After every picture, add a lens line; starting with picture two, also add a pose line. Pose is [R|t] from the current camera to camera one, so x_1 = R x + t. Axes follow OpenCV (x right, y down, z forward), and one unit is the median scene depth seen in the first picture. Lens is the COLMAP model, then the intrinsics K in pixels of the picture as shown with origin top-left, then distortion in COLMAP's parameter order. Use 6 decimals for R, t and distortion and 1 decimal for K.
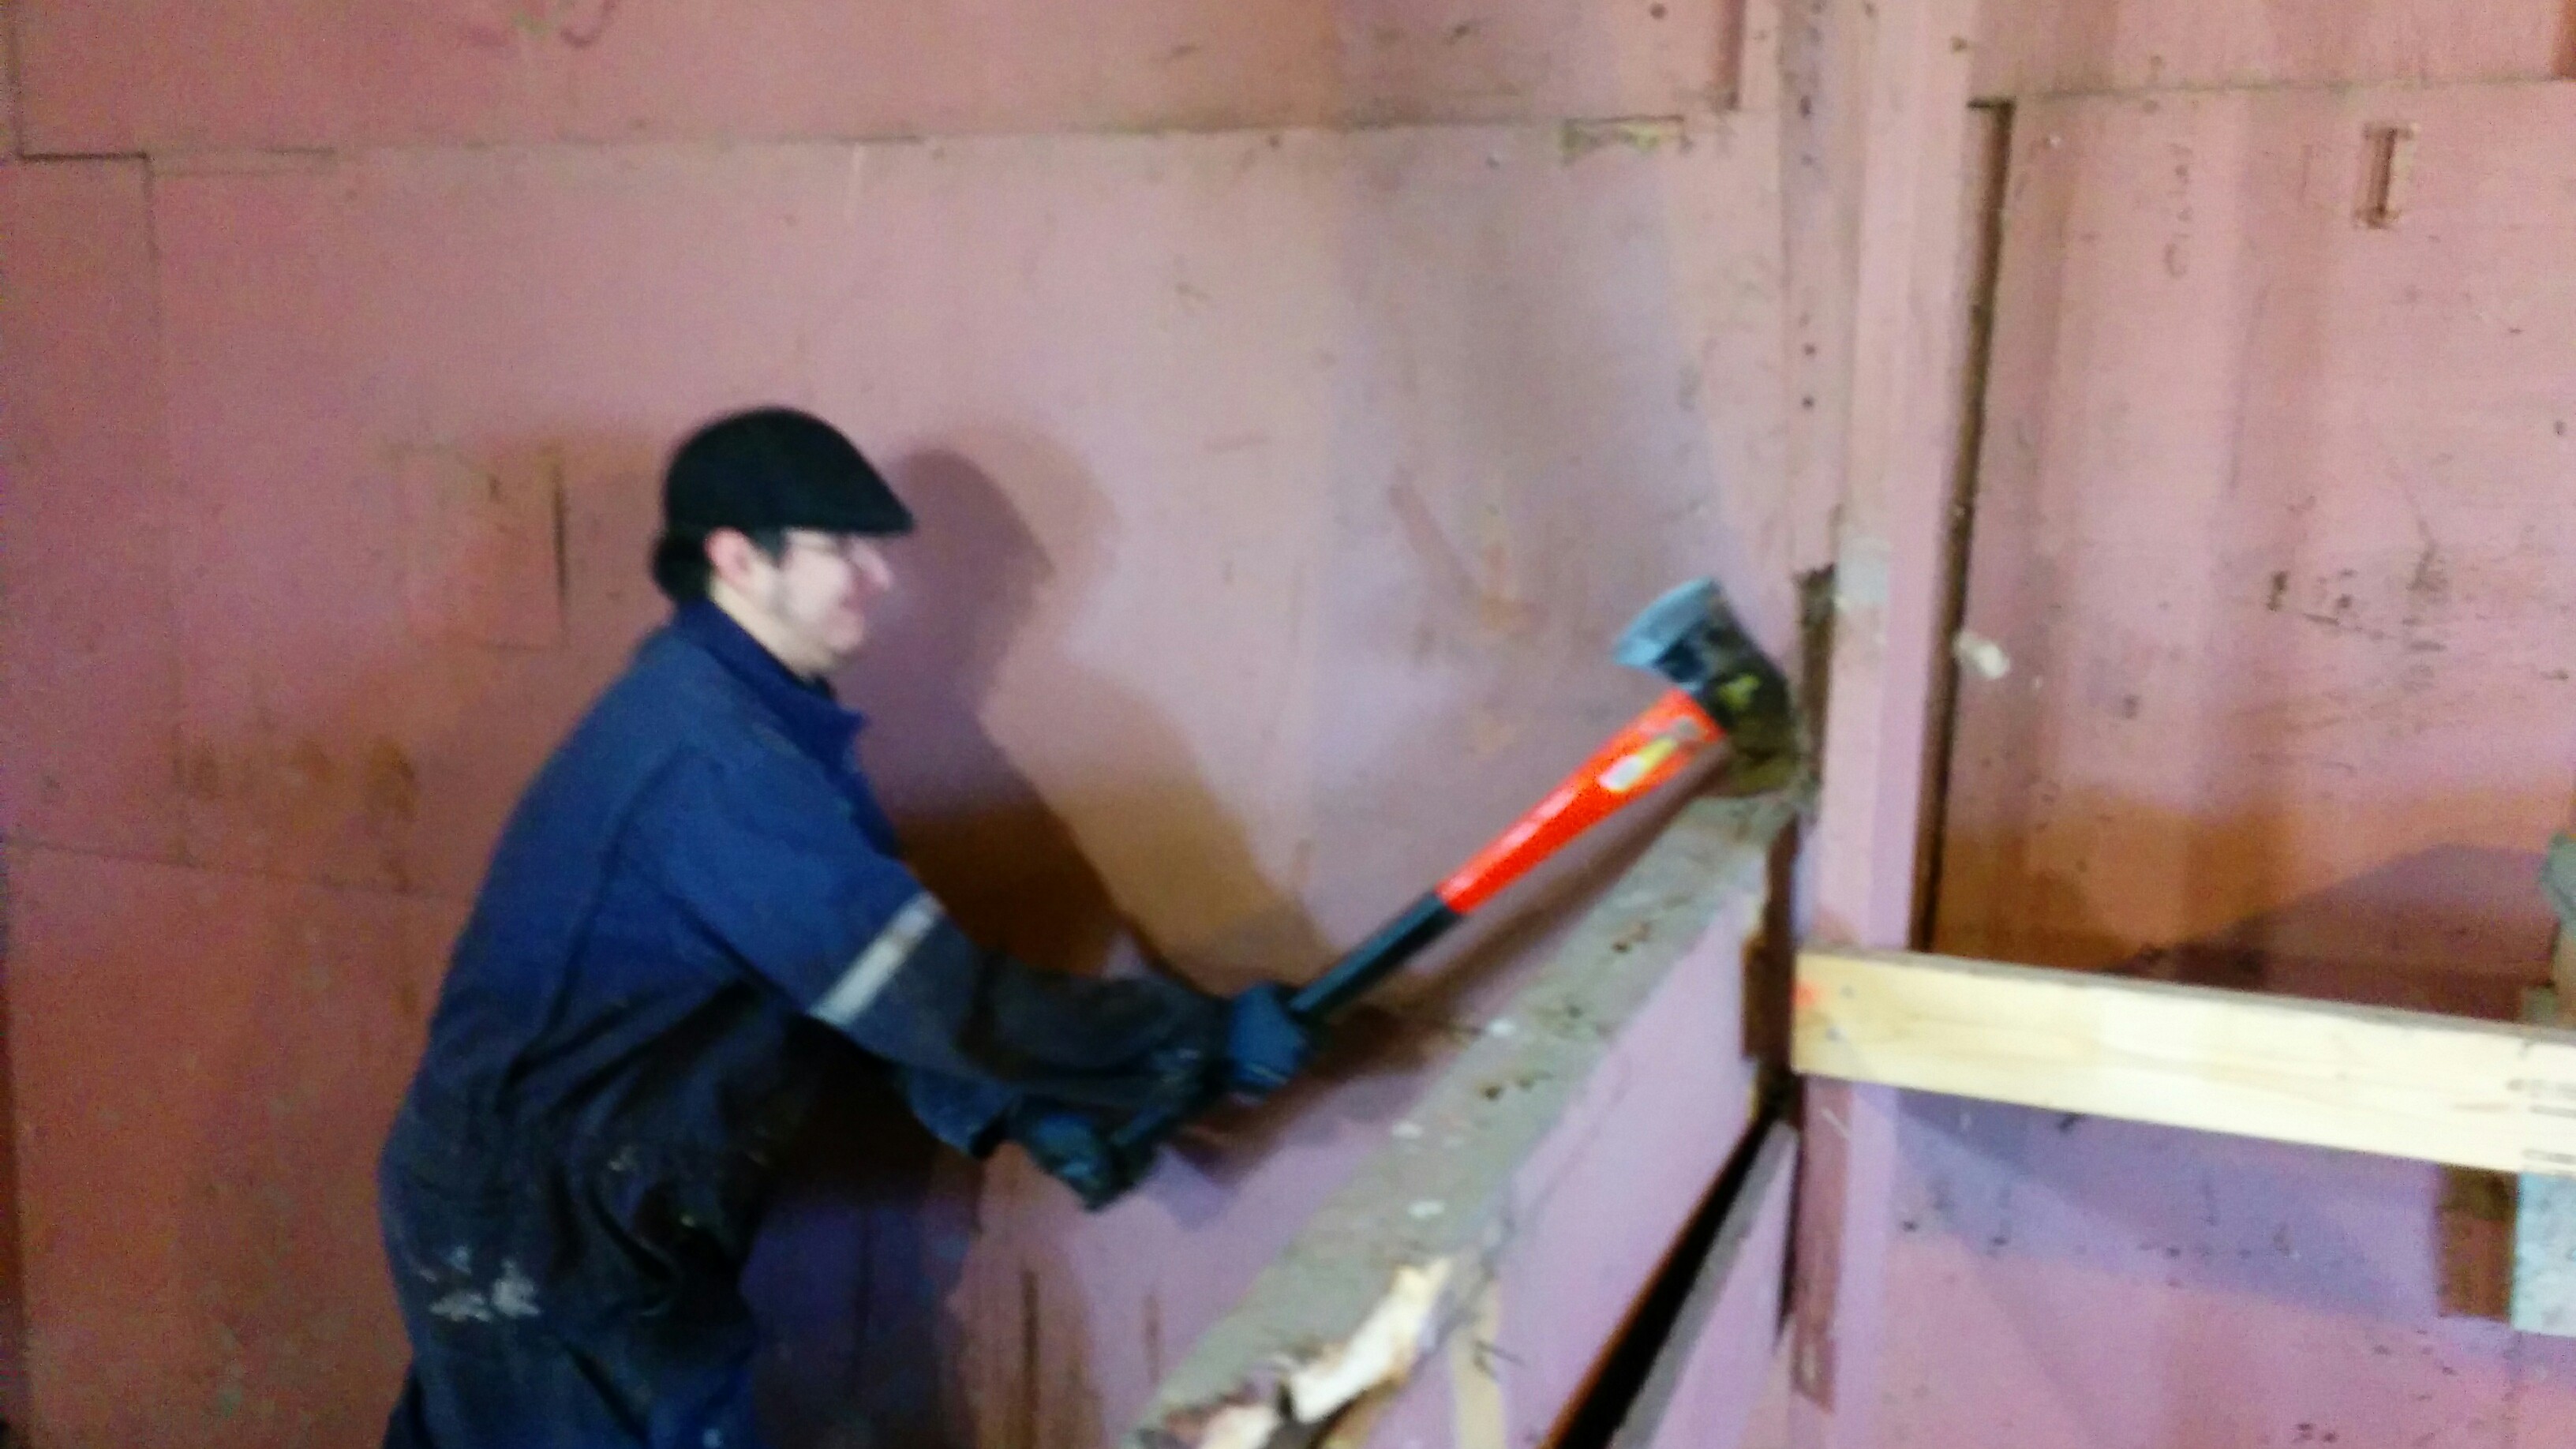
lens RADIAL K [[2087.2, 0, 1328.5], [0, 2087.2, 702.9], [0, 0, 1]] dist [0.065038, -0.044498]
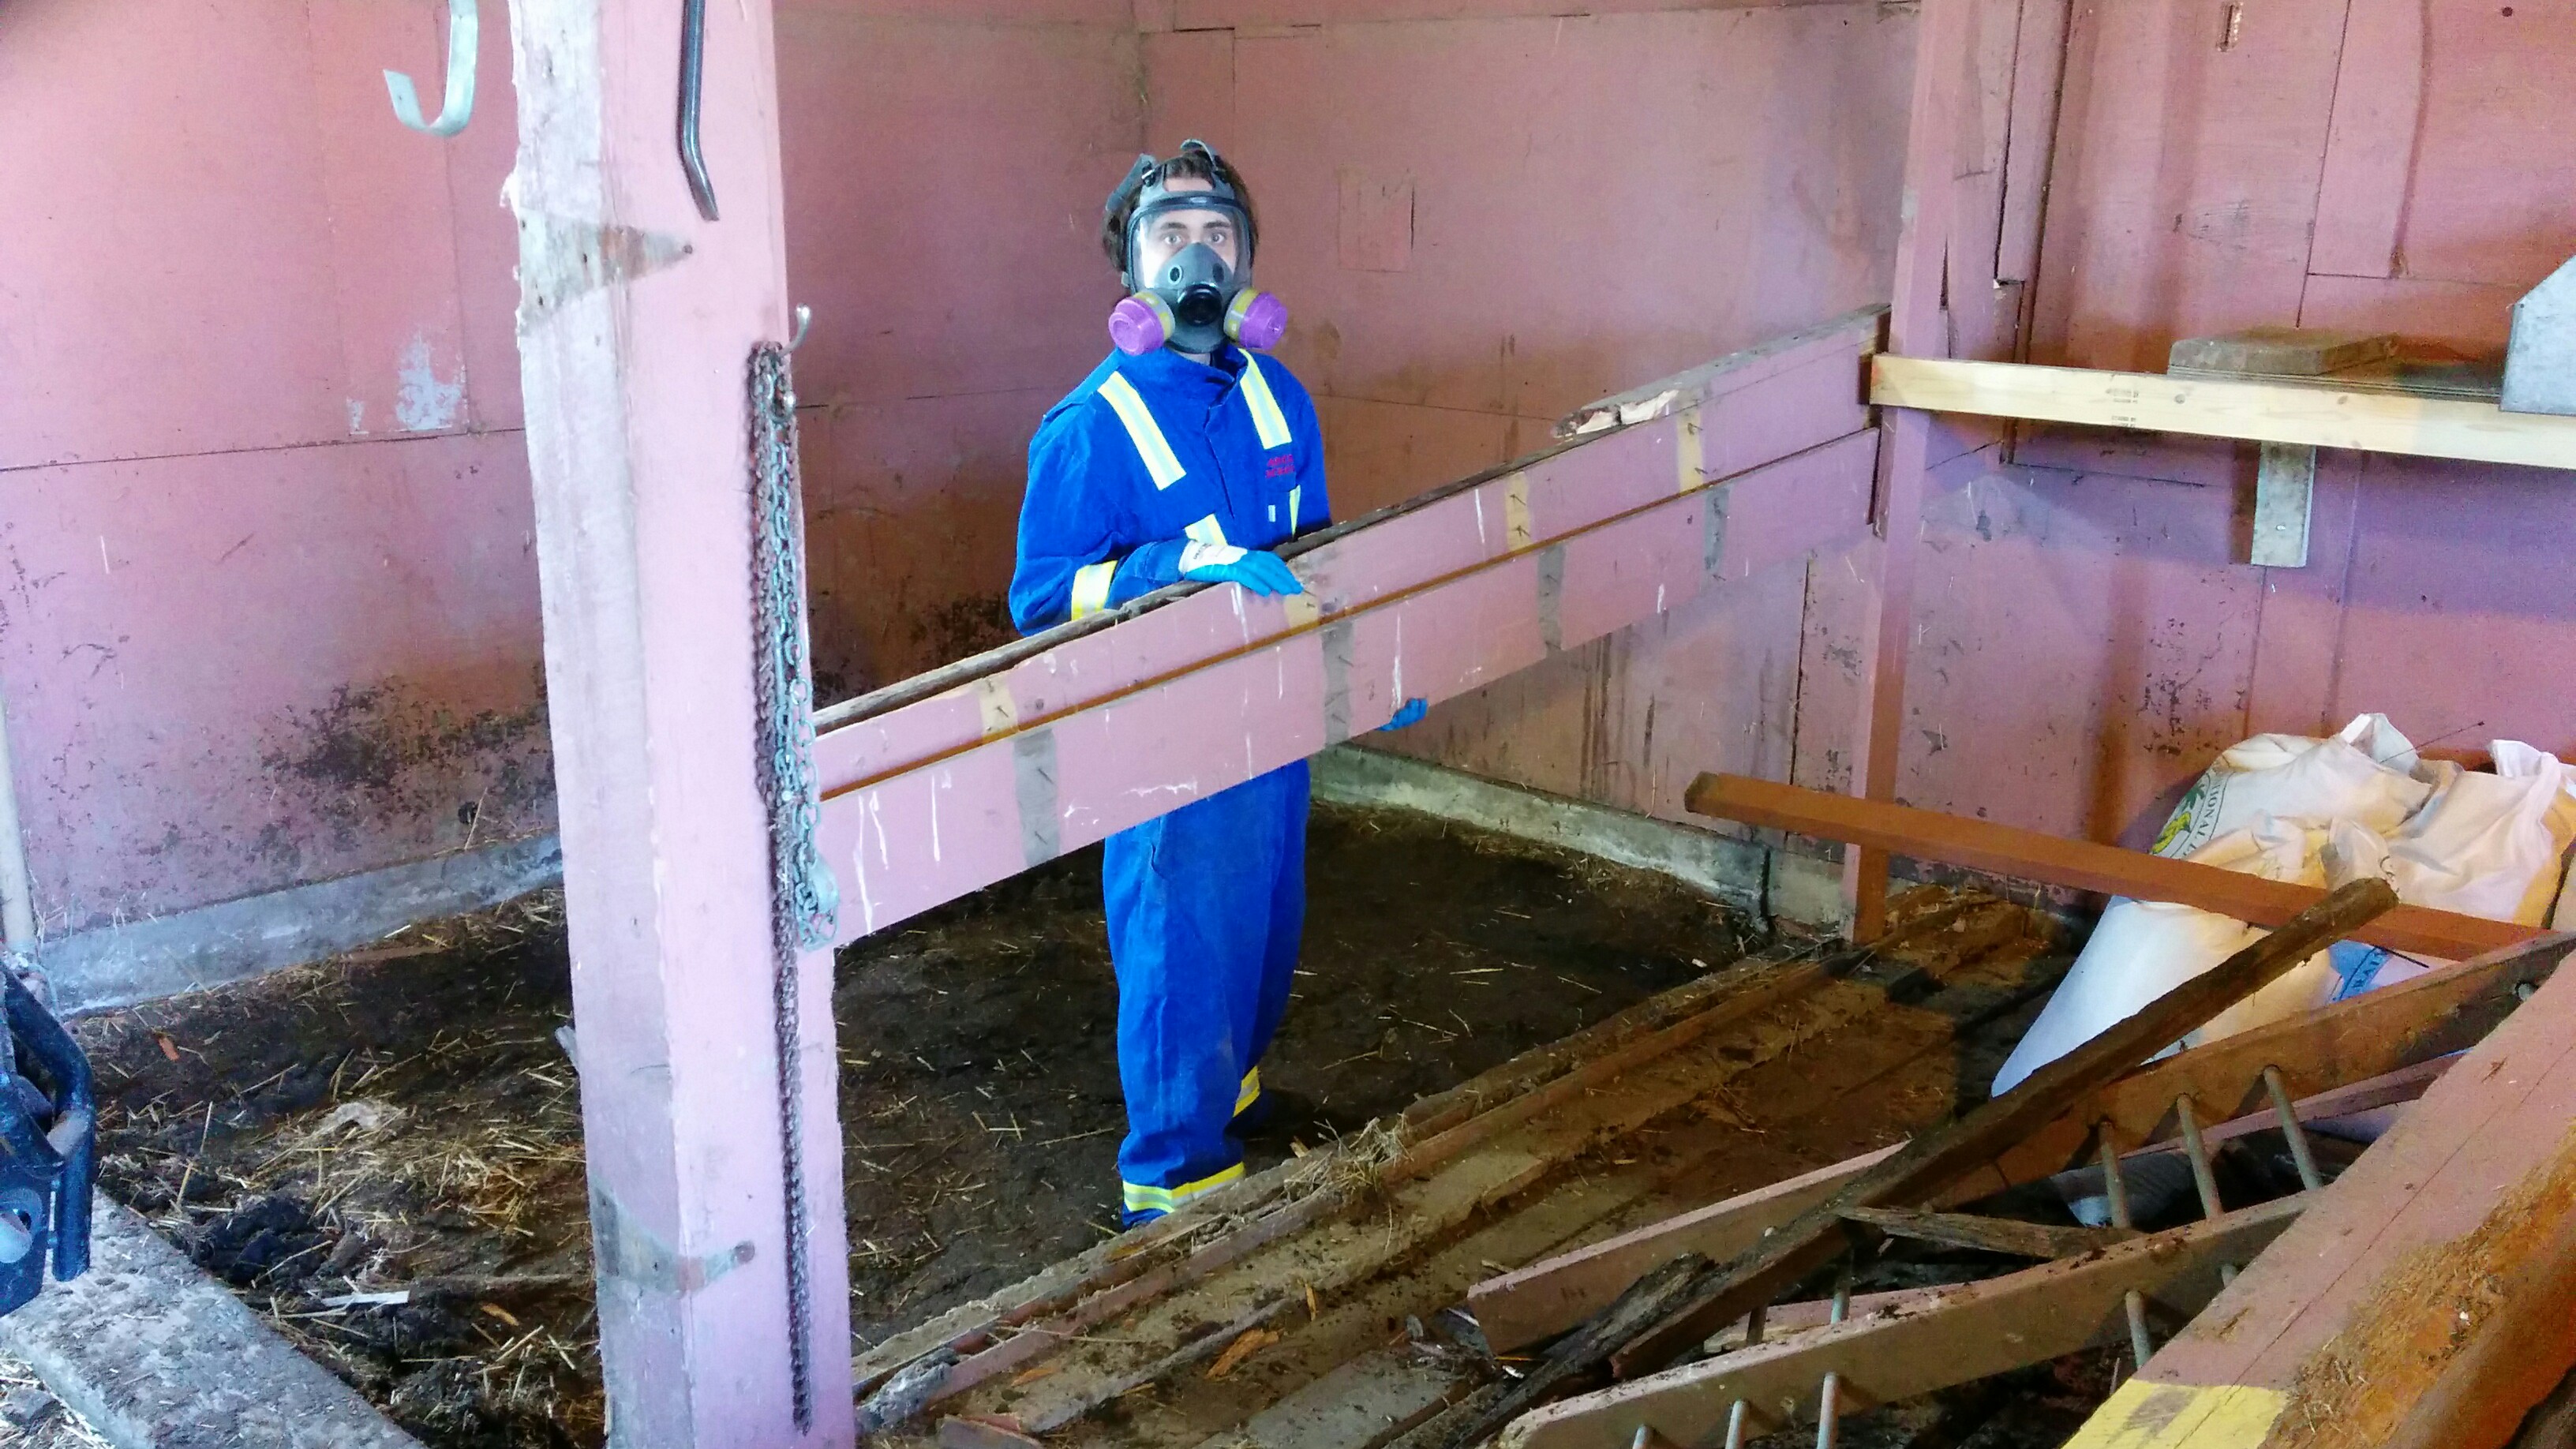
lens RADIAL K [[2087.2, 0, 1328.5], [0, 2087.2, 702.9], [0, 0, 1]] dist [0.065038, -0.044498]
pose [[0.937590, 0.081775, -0.337992, 0.386162], [-0.044505, 0.992182, 0.116595, 0.211703], [0.344884, -0.094276, 0.933899, -1.310620]]
